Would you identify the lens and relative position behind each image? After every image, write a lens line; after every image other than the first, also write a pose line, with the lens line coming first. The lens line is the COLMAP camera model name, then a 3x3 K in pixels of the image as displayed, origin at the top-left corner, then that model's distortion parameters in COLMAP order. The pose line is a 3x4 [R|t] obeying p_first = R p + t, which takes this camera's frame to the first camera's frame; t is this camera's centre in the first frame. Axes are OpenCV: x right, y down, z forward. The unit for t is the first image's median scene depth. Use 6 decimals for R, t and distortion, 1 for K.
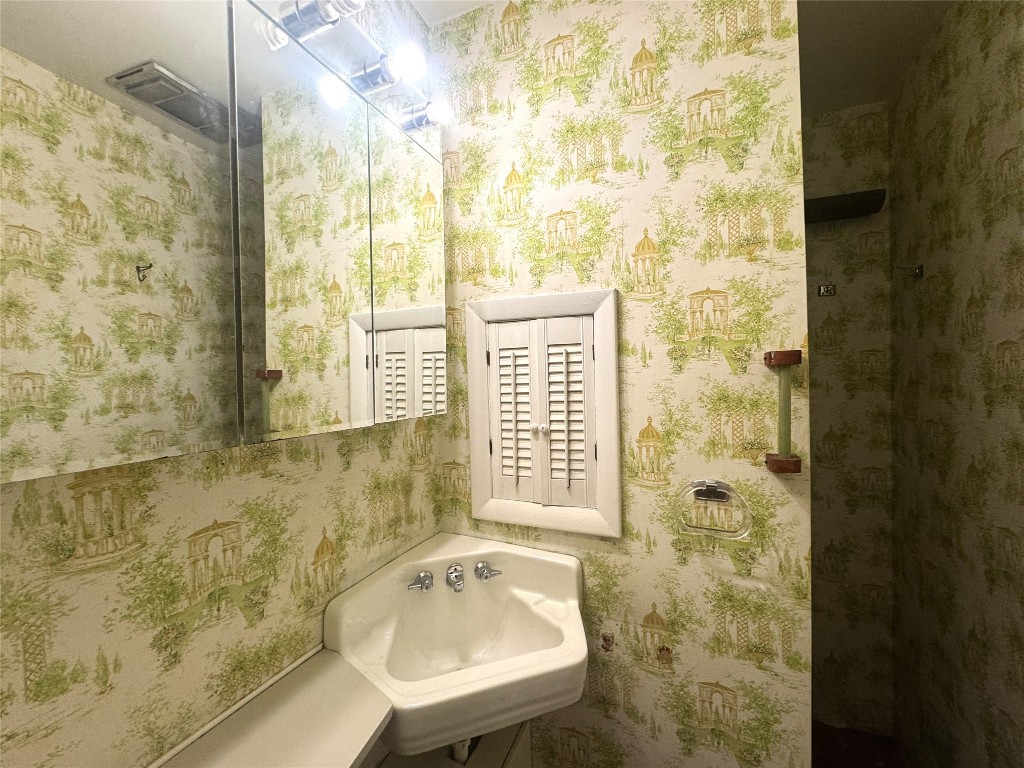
lens RADIAL K [[413.9, 0, 510.1], [0, 413.9, 384.4], [0, 0, 1]] dist [-0.001311, 0.000064]
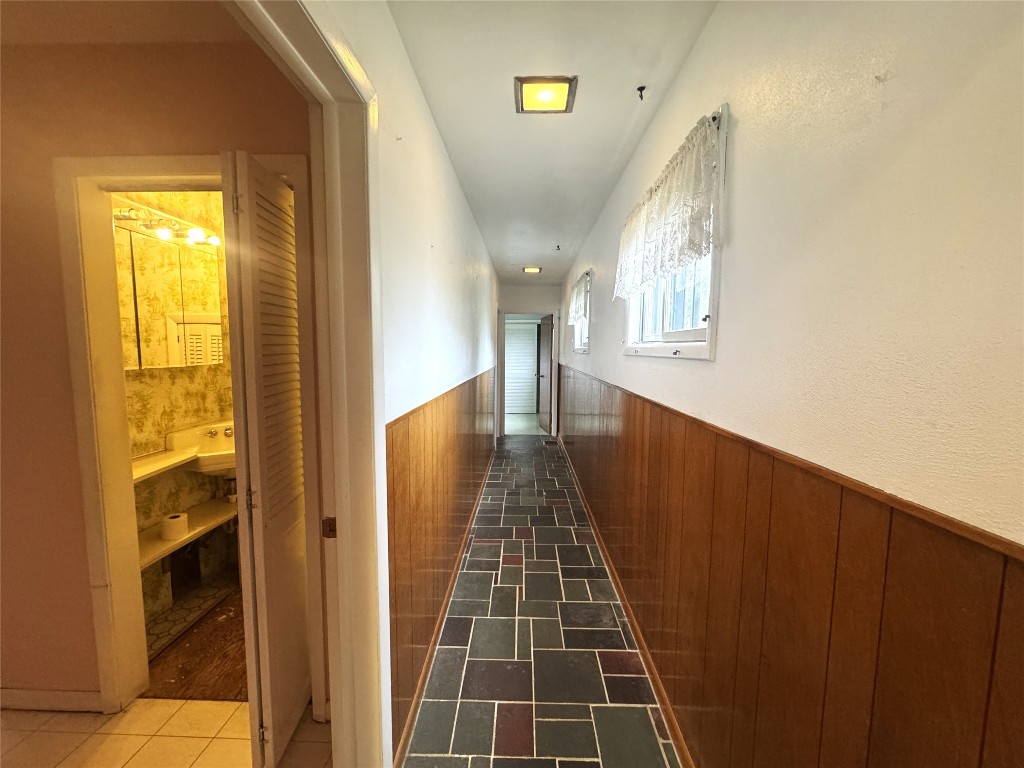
lens RADIAL K [[413.9, 0, 510.1], [0, 413.9, 384.4], [0, 0, 1]] dist [-0.001311, 0.000064]
pose [[0.931772, -0.008708, 0.362940, 0.528830], [-0.019373, 0.997095, 0.073659, -0.018495], [-0.362527, -0.075665, 0.928897, -1.827040]]
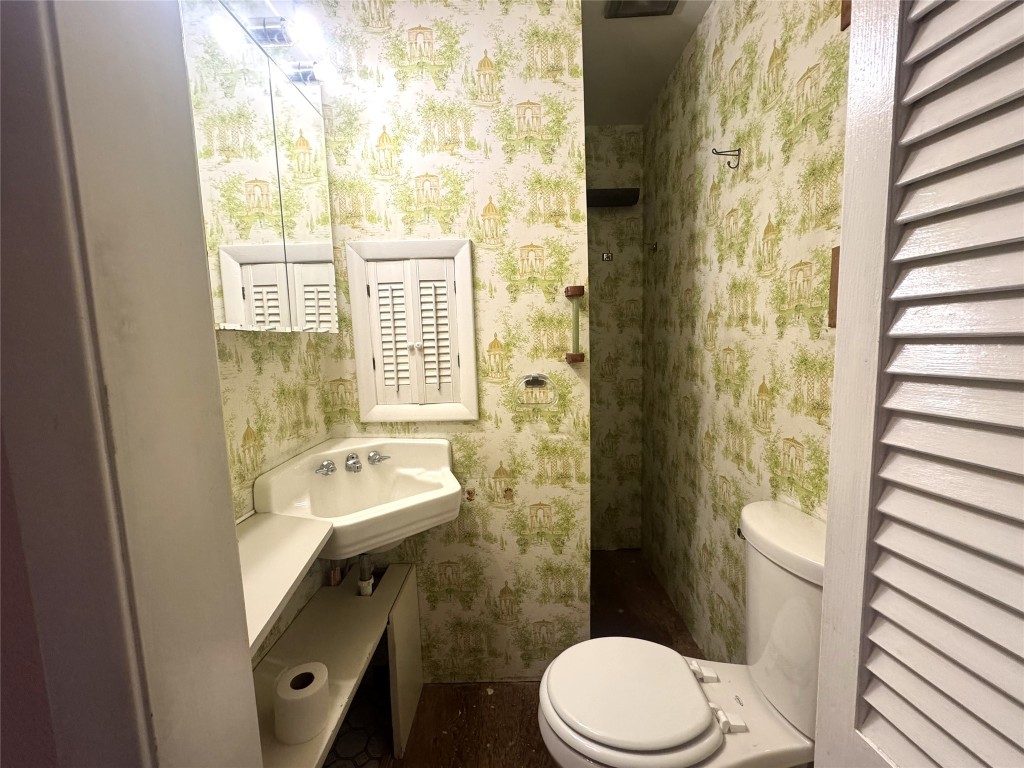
lens RADIAL K [[413.9, 0, 510.1], [0, 413.9, 384.4], [0, 0, 1]] dist [-0.001311, 0.000064]
pose [[0.924658, -0.047692, 0.377799, -0.158788], [0.016623, 0.996236, 0.085077, 0.129304], [-0.380435, -0.072387, 0.921970, -0.336032]]
